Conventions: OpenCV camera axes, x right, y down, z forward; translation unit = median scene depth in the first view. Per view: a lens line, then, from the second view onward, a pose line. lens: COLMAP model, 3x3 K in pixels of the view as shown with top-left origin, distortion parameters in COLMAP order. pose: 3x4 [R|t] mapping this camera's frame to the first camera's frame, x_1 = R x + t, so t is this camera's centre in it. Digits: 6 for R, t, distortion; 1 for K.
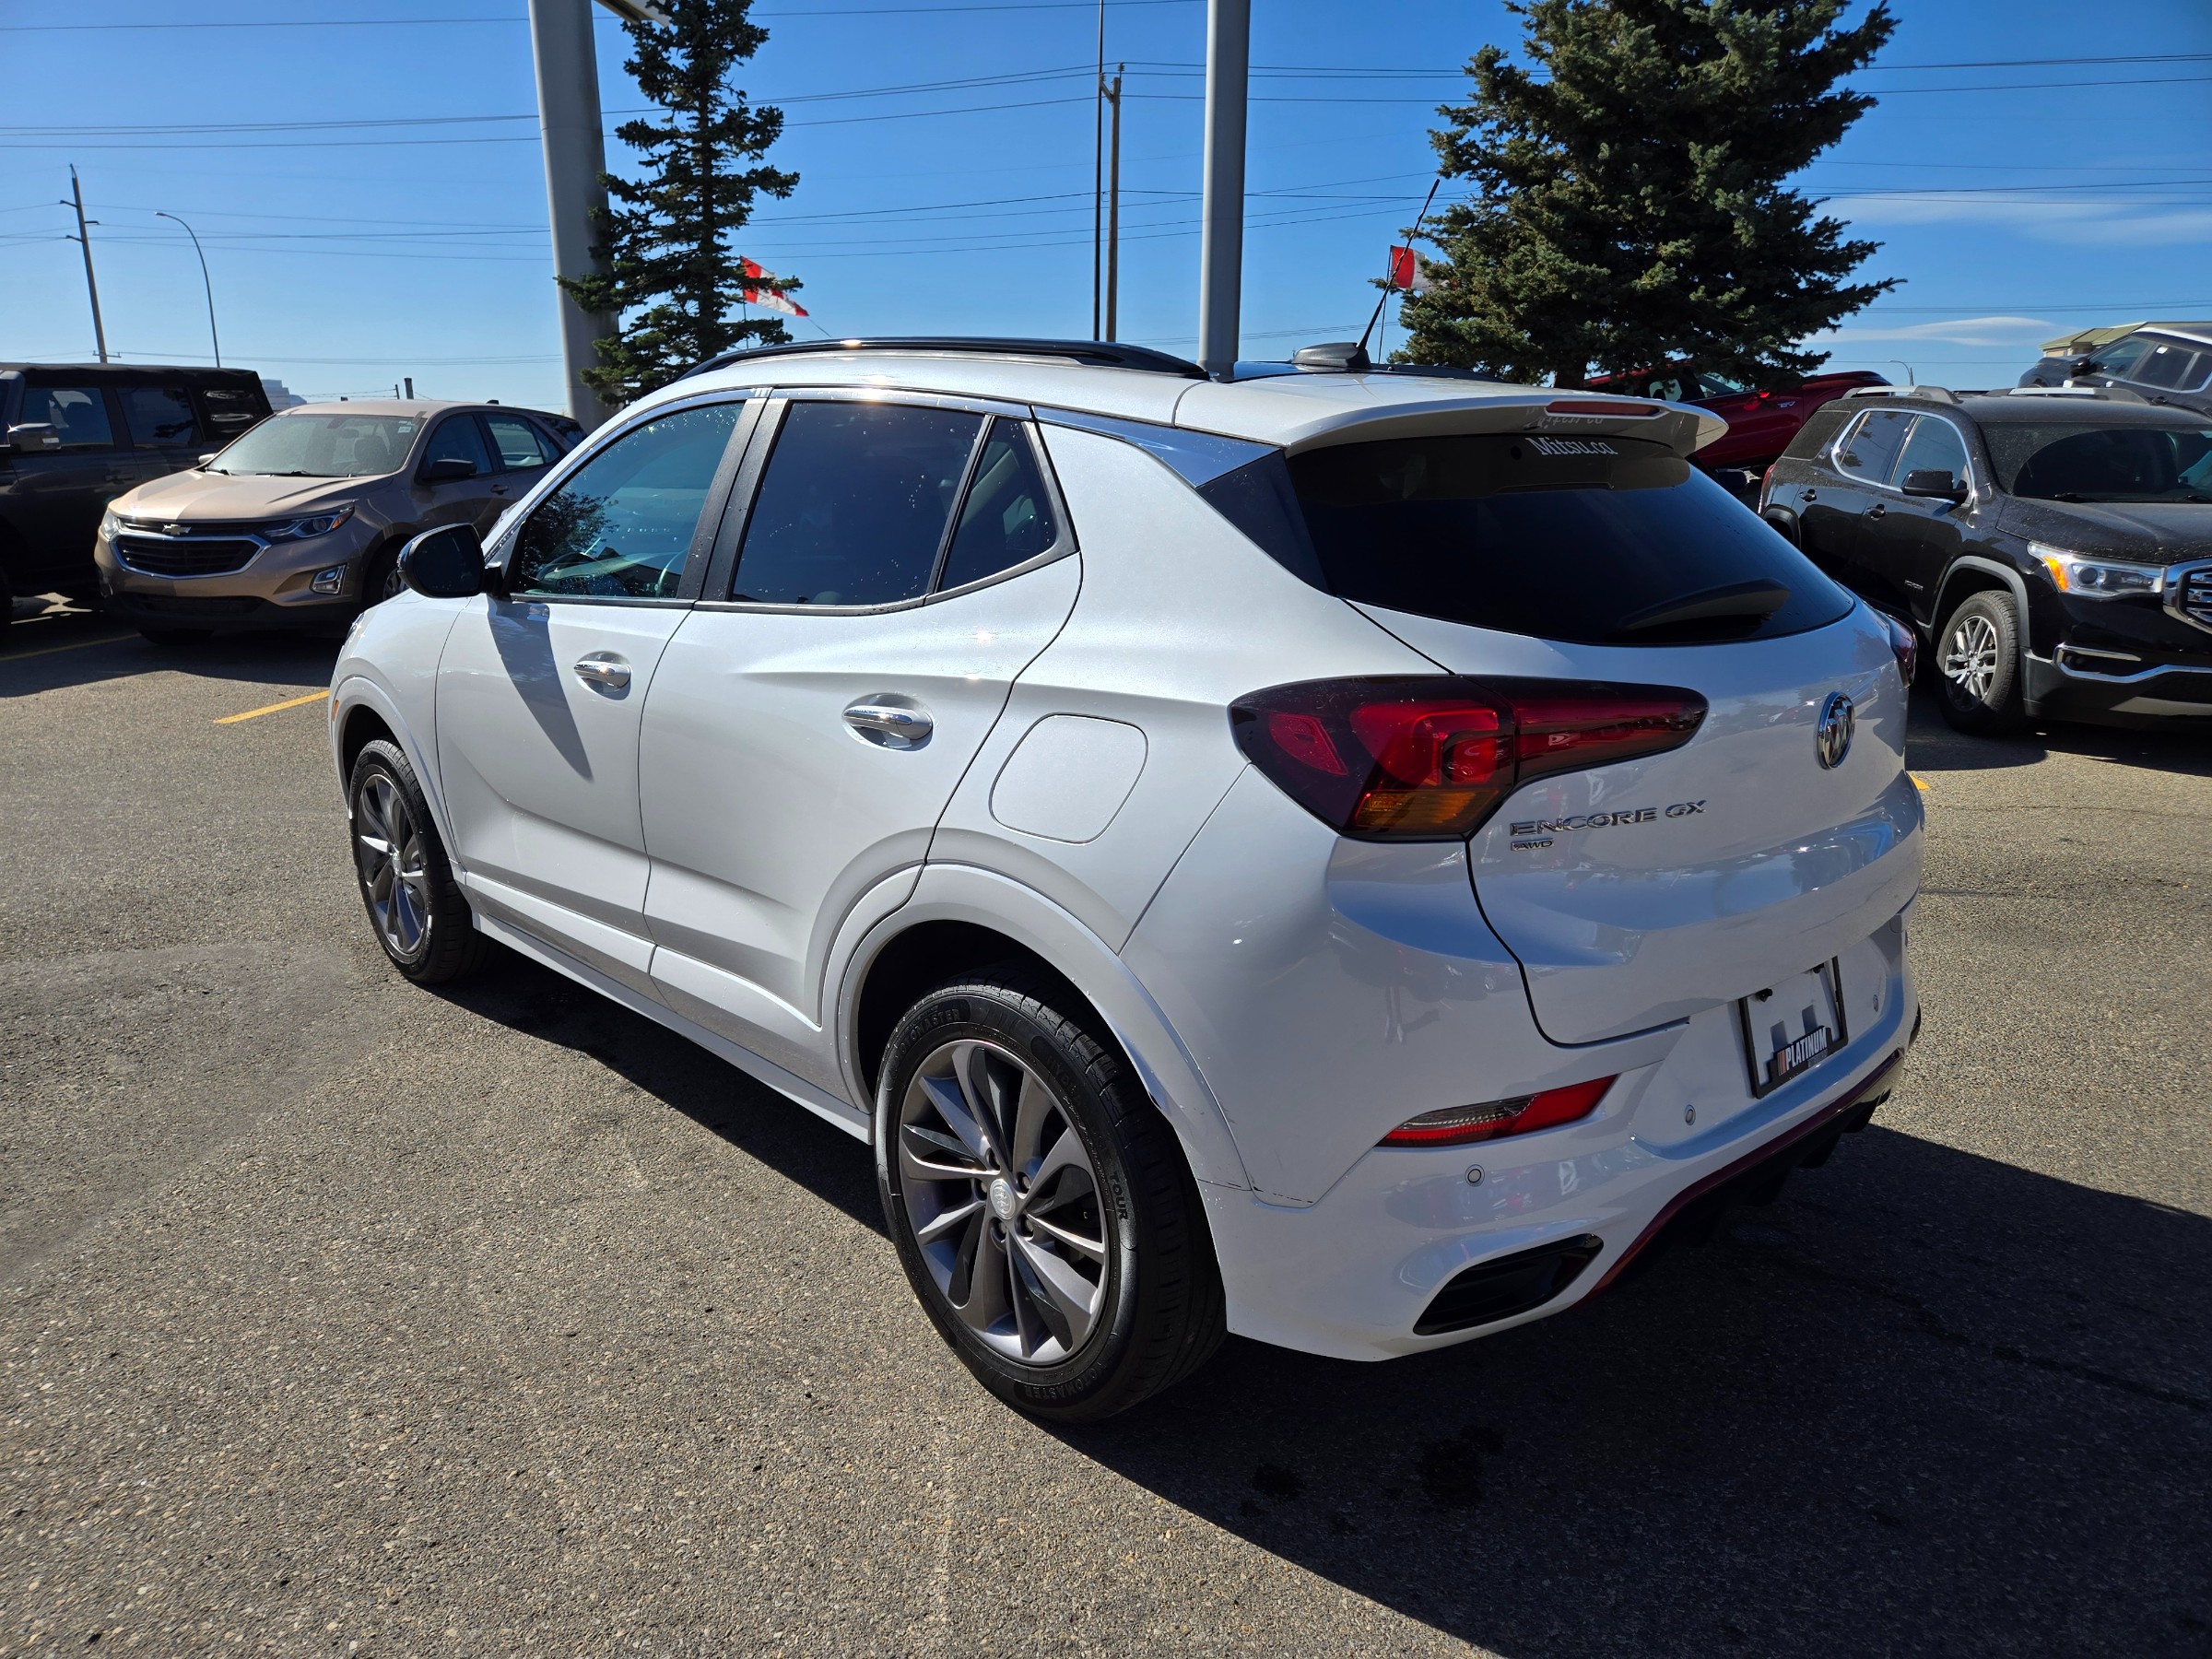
lens RADIAL K [[1475.8, 0, 1066.6], [0, 1475.8, 841.2], [0, 0, 1]] dist [0.085318, -0.074223]
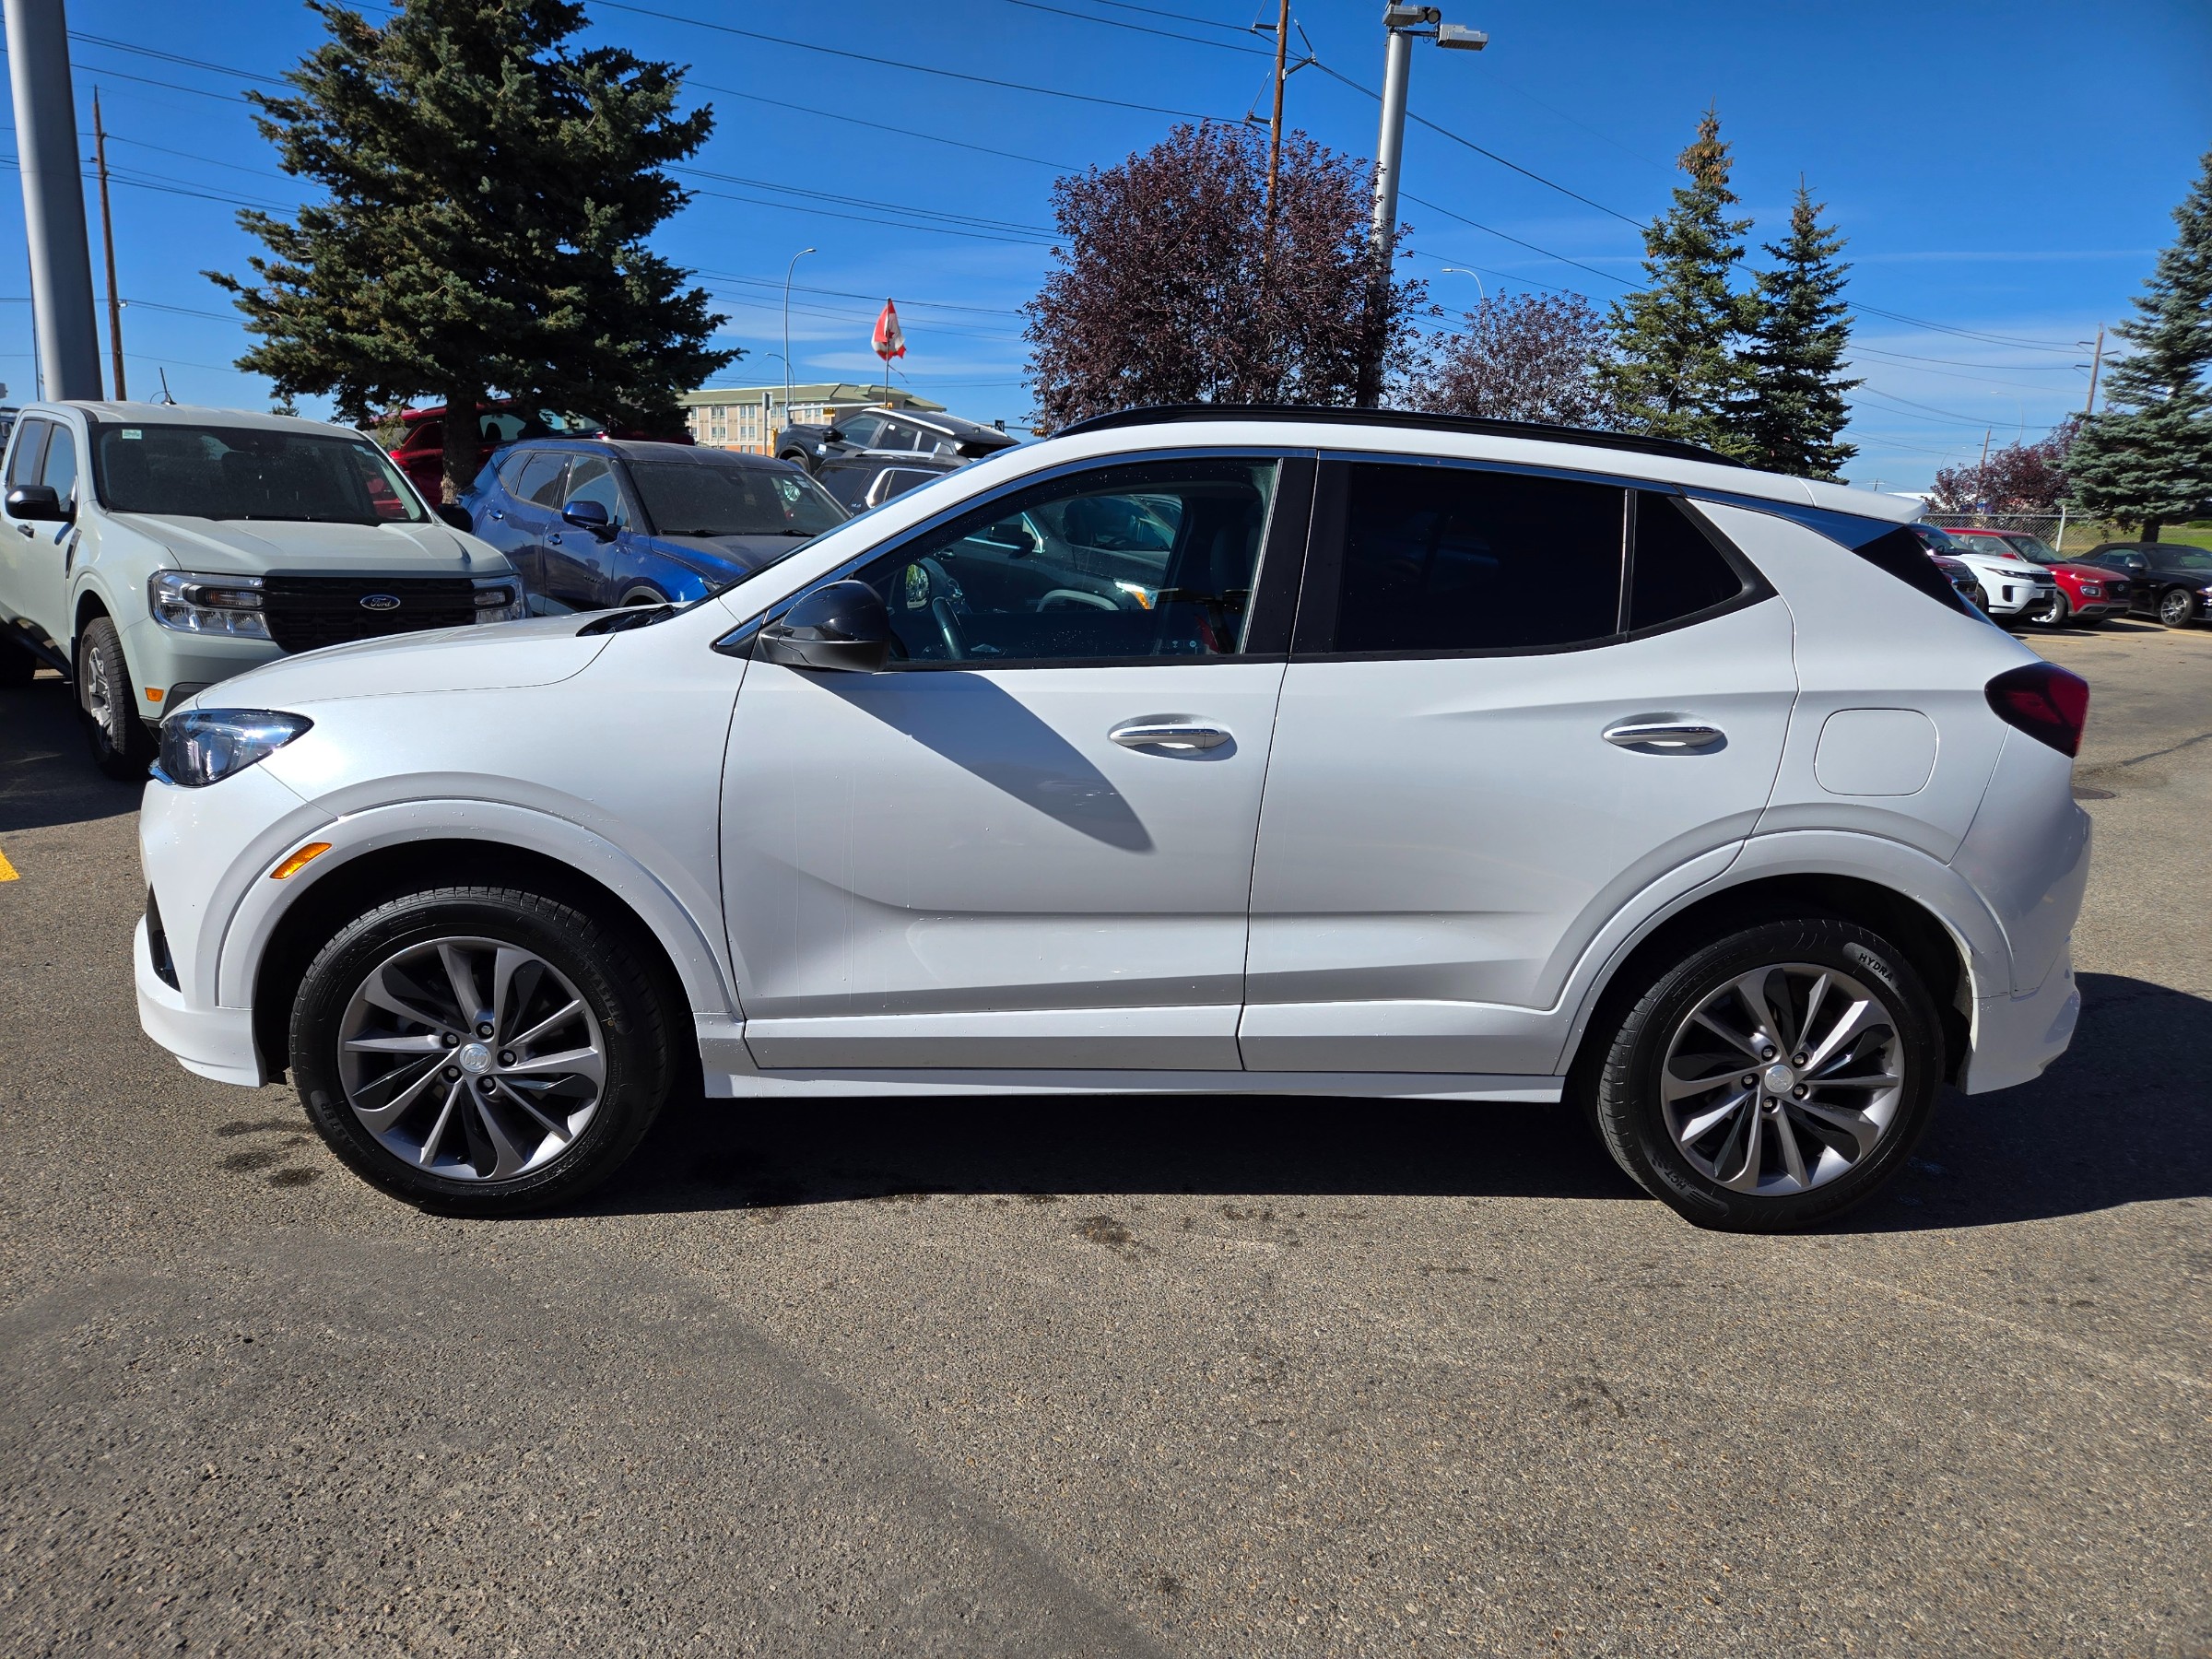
lens RADIAL K [[1475.8, 0, 1066.6], [0, 1475.8, 841.2], [0, 0, 1]] dist [0.085318, -0.074223]
pose [[0.642022, -0.141591, 0.753498, -0.216357], [0.154480, 0.986532, 0.053755, -0.021338], [-0.750962, 0.081889, 0.655248, 0.088634]]
